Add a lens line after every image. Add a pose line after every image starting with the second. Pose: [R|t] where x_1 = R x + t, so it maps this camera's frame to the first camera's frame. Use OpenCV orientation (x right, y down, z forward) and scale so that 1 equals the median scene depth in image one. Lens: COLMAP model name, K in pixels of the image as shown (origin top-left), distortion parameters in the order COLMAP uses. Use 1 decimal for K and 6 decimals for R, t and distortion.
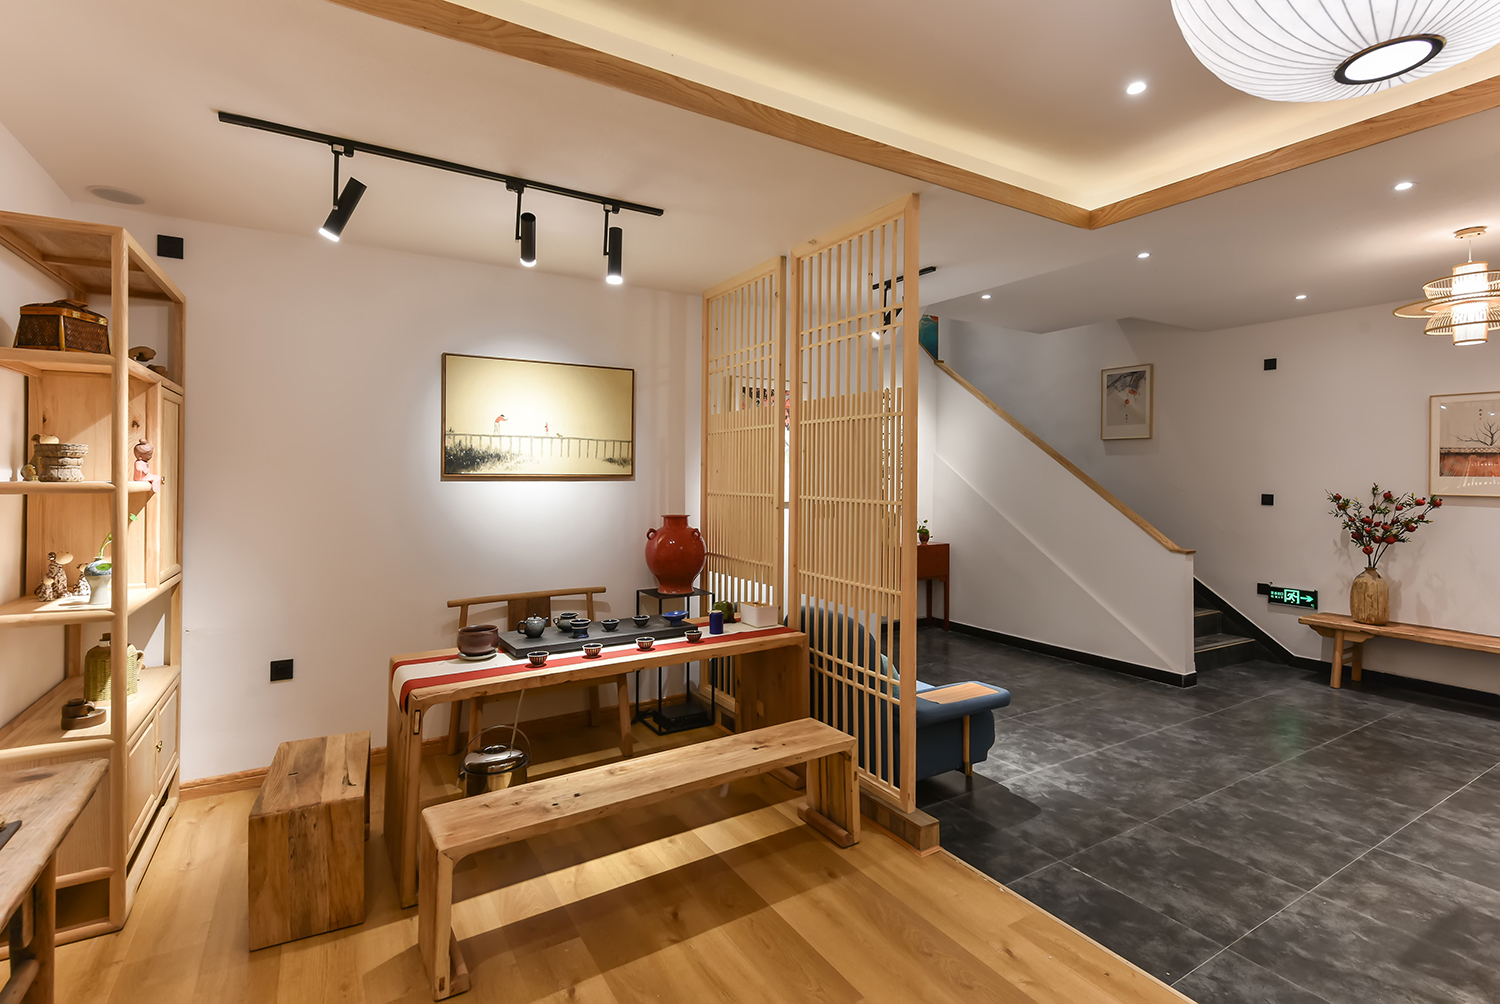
lens RADIAL K [[707.9, 0, 759.4], [0, 707.9, 475.6], [0, 0, 1]] dist [0.003121, 0.000596]
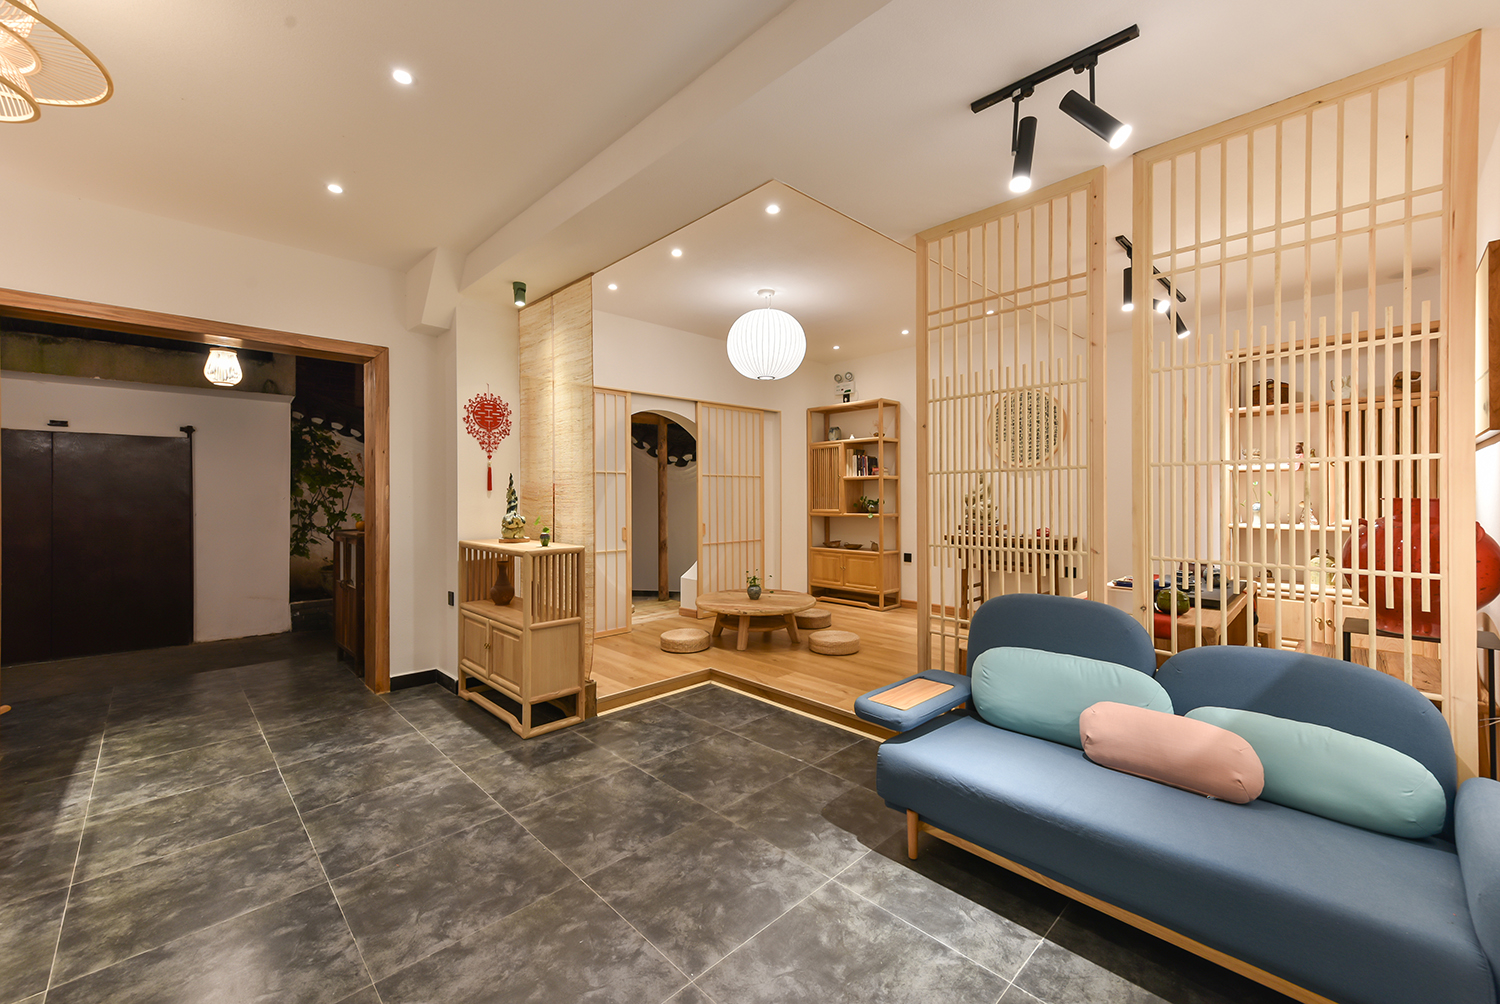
lens RADIAL K [[598.7, 0, 742.1], [0, 598.7, 498.0], [0, 0, 1]] dist [0.013064, 0.001279]
pose [[-0.980056, -0.001533, -0.198713, 0.621750], [-0.002811, 0.999977, 0.006149, 0.065795], [0.198699, 0.006585, -0.980038, 1.654885]]
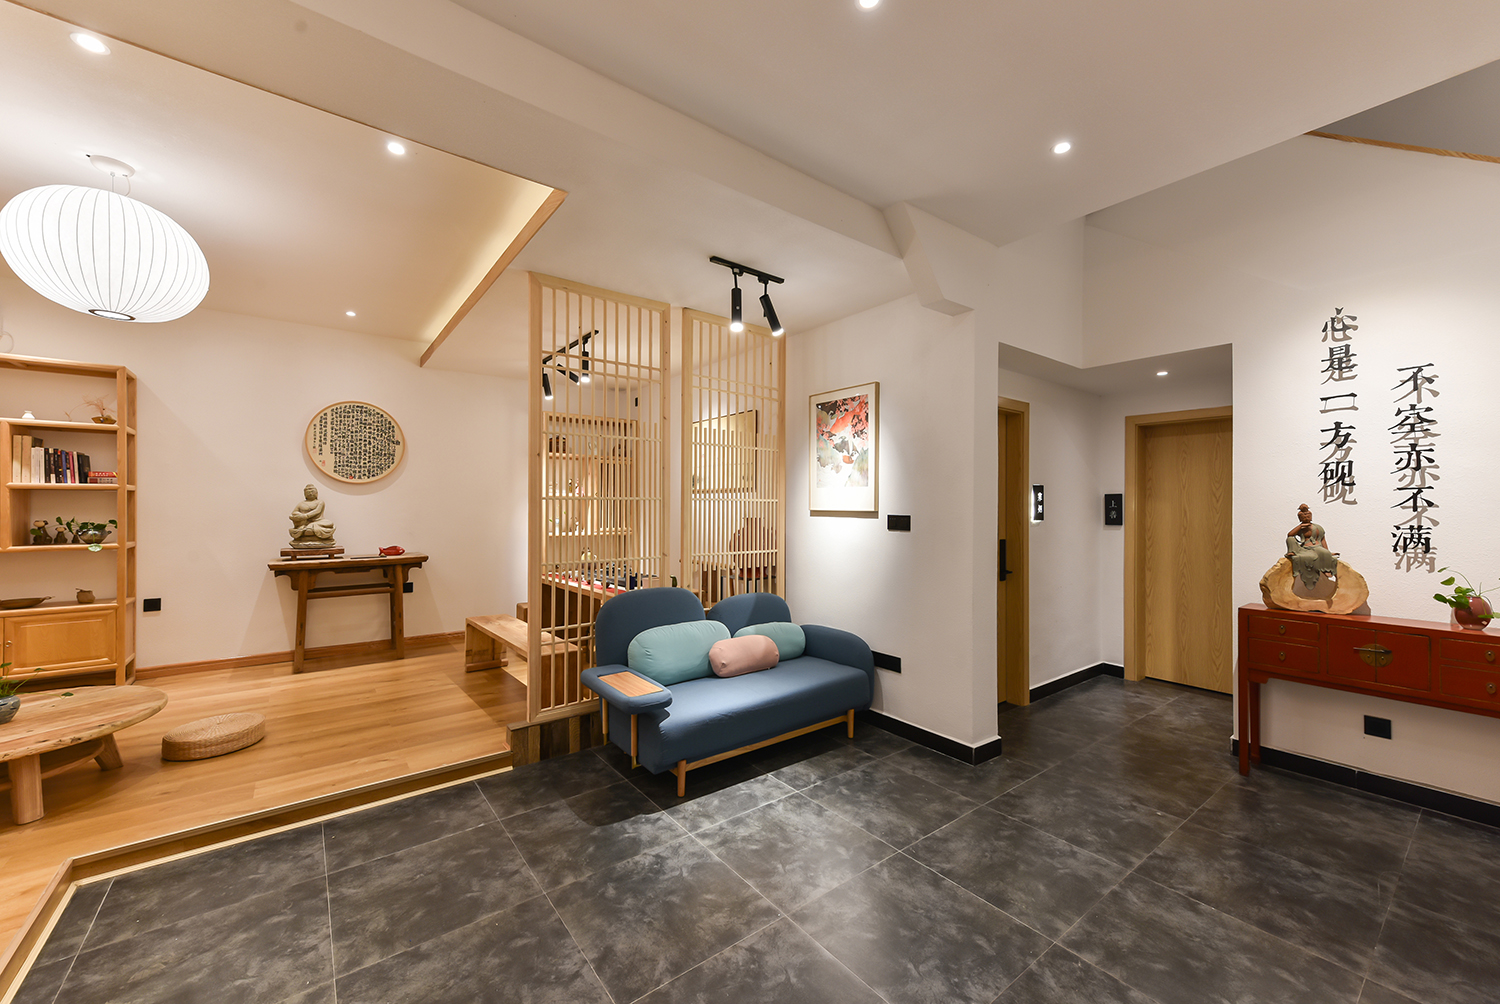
lens RADIAL K [[598.7, 0, 762.6], [0, 598.7, 500.9], [0, 0, 1]] dist [0.013064, 0.001279]
pose [[0.101913, -0.013065, -0.994707, 1.167231], [-0.004651, 0.999897, -0.013610, 0.050162], [0.994782, 0.006014, 0.101842, 1.090675]]
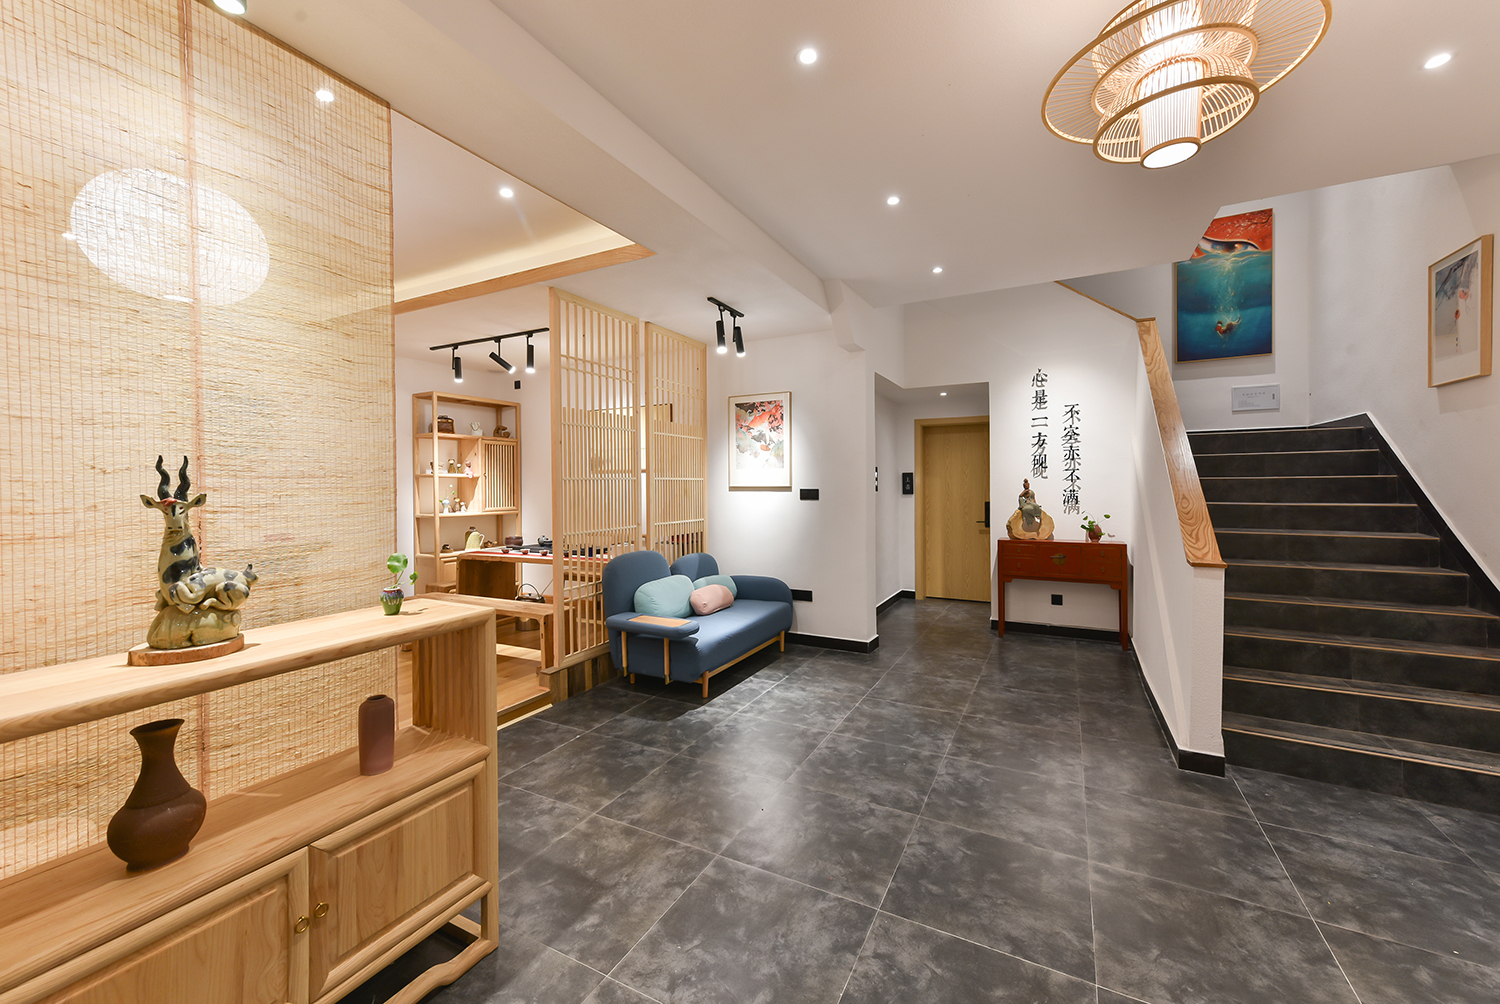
lens RADIAL K [[598.7, 0, 766.7], [0, 598.7, 483.2], [0, 0, 1]] dist [0.013064, 0.001279]
pose [[0.514448, -0.008842, -0.857476, 1.356616], [0.009889, 0.999942, -0.004378, 0.051162], [0.857464, -0.006227, 0.514506, 0.582148]]
